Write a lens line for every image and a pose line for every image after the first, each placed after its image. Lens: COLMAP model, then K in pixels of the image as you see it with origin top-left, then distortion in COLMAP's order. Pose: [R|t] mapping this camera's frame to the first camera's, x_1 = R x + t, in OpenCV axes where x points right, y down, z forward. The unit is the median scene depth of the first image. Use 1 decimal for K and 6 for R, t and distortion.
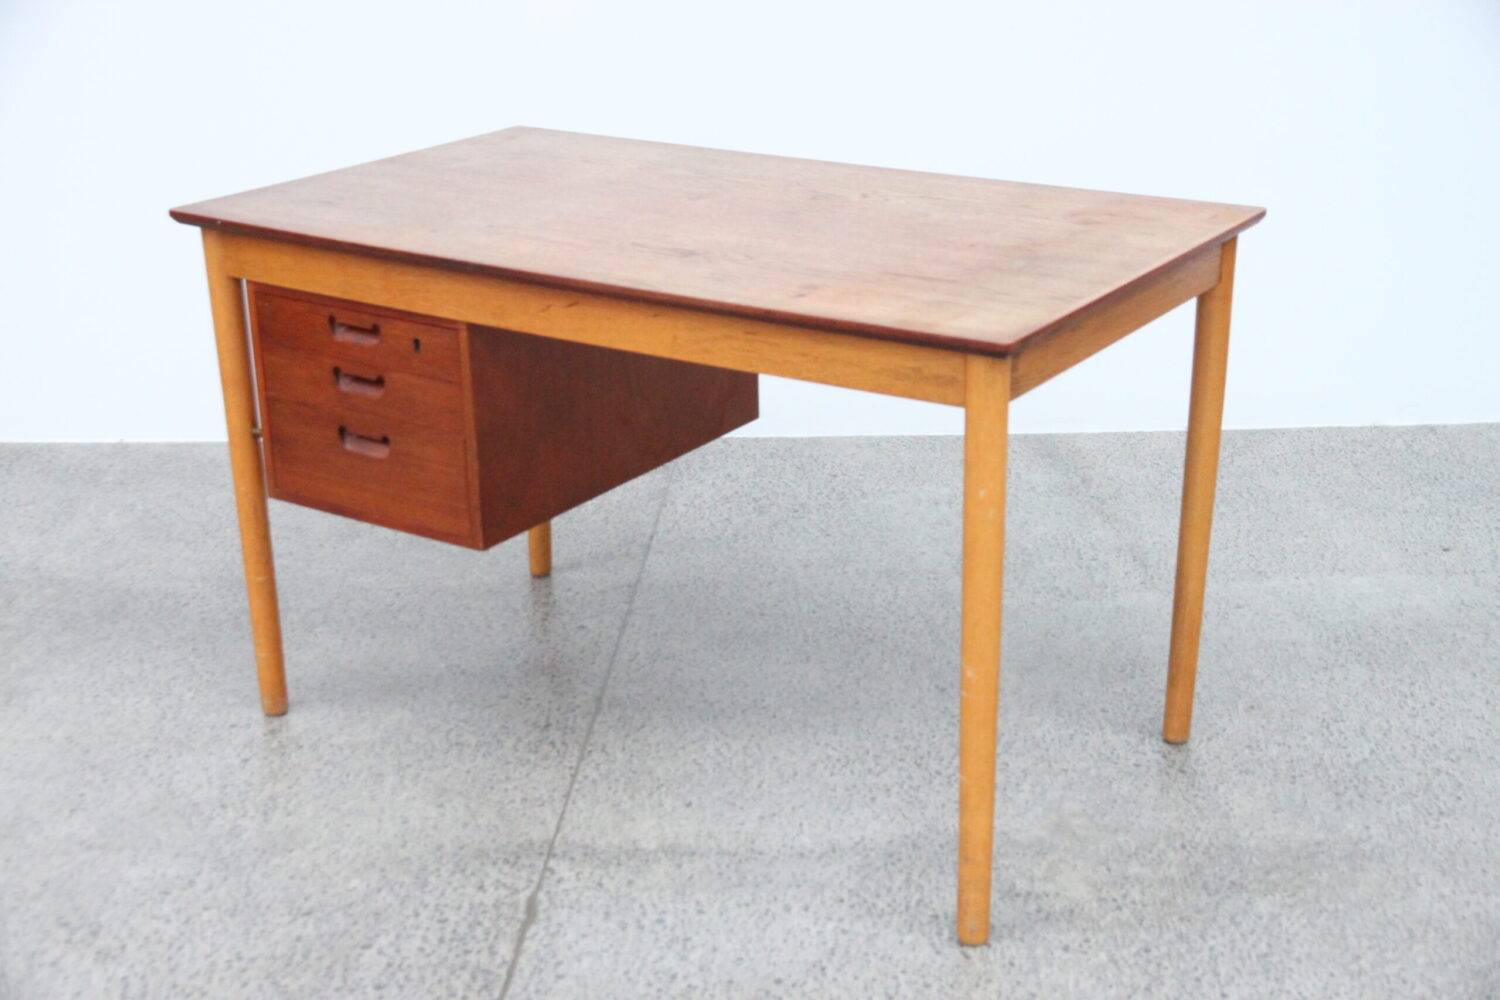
lens RADIAL K [[2032.3, 0, 792.3], [0, 2032.3, 505.2], [0, 0, 1]] dist [0.061845, 0.075517]
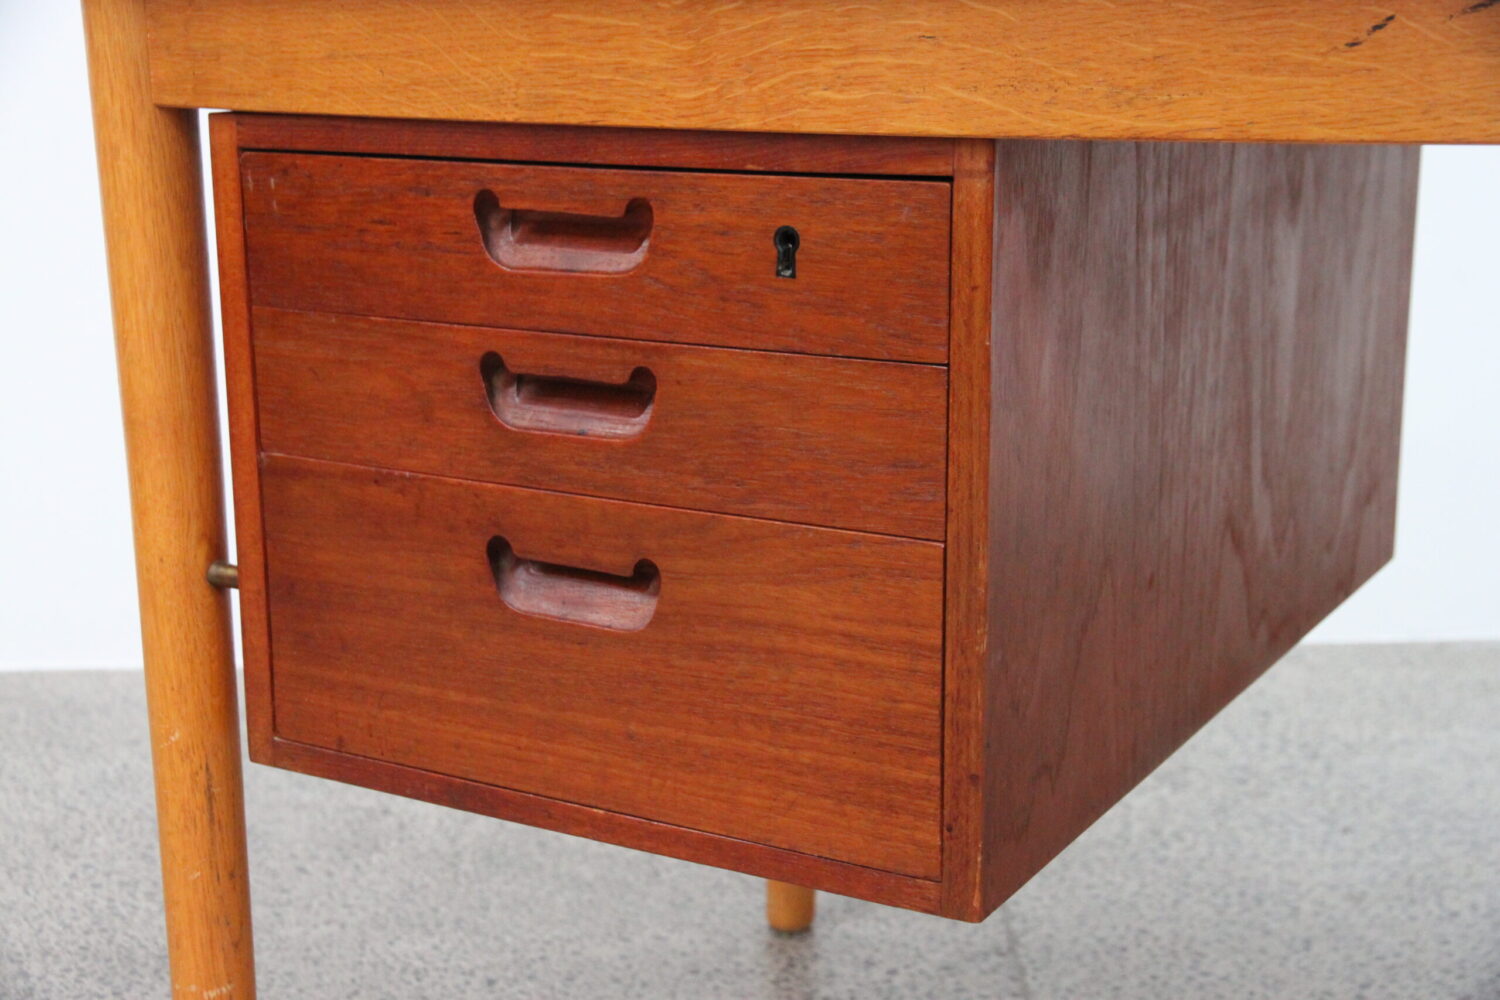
lens RADIAL K [[2135.6, 0, 750.0], [0, 2135.6, 500.0], [0, 0, 1]] dist [0.099347, 0.003074]
pose [[0.999224, -0.009549, 0.038223, -0.199070], [0.014361, 0.991713, -0.127669, 0.000105], [-0.036687, 0.128119, 0.991080, 0.673243]]
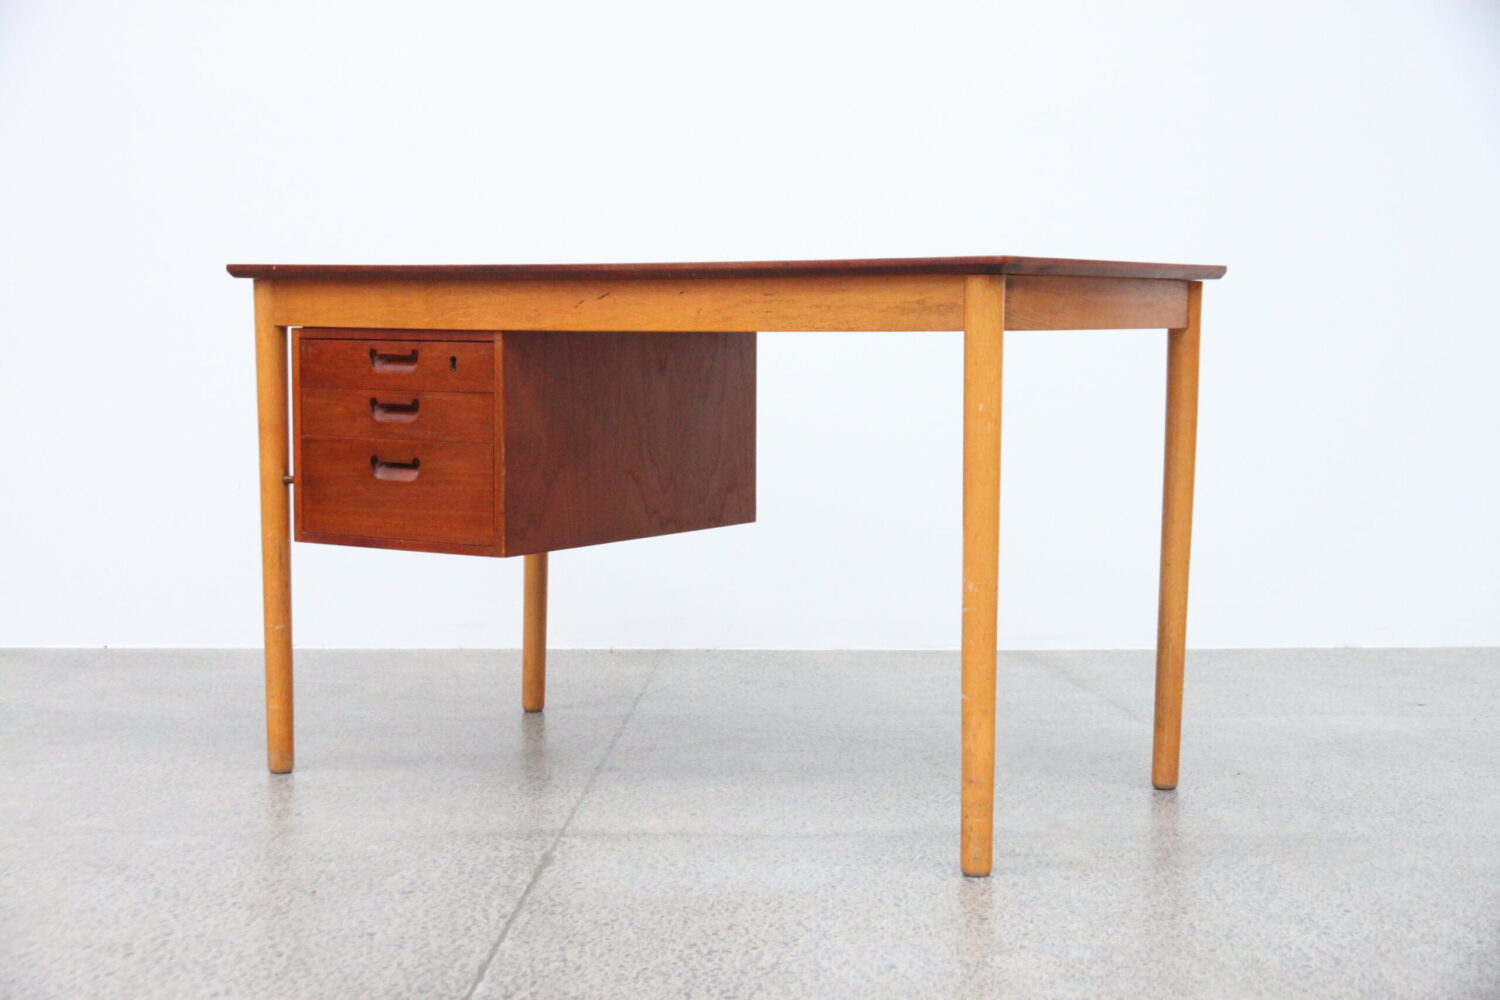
lens RADIAL K [[2200.1, 0, 771.6], [0, 2200.1, 527.8], [0, 0, 1]] dist [0.092185, -0.023103]
pose [[0.999780, 0.011152, 0.017783, -0.033934], [-0.006162, 0.965798, -0.259221, 0.304812], [-0.020066, 0.259054, 0.965654, -0.113779]]
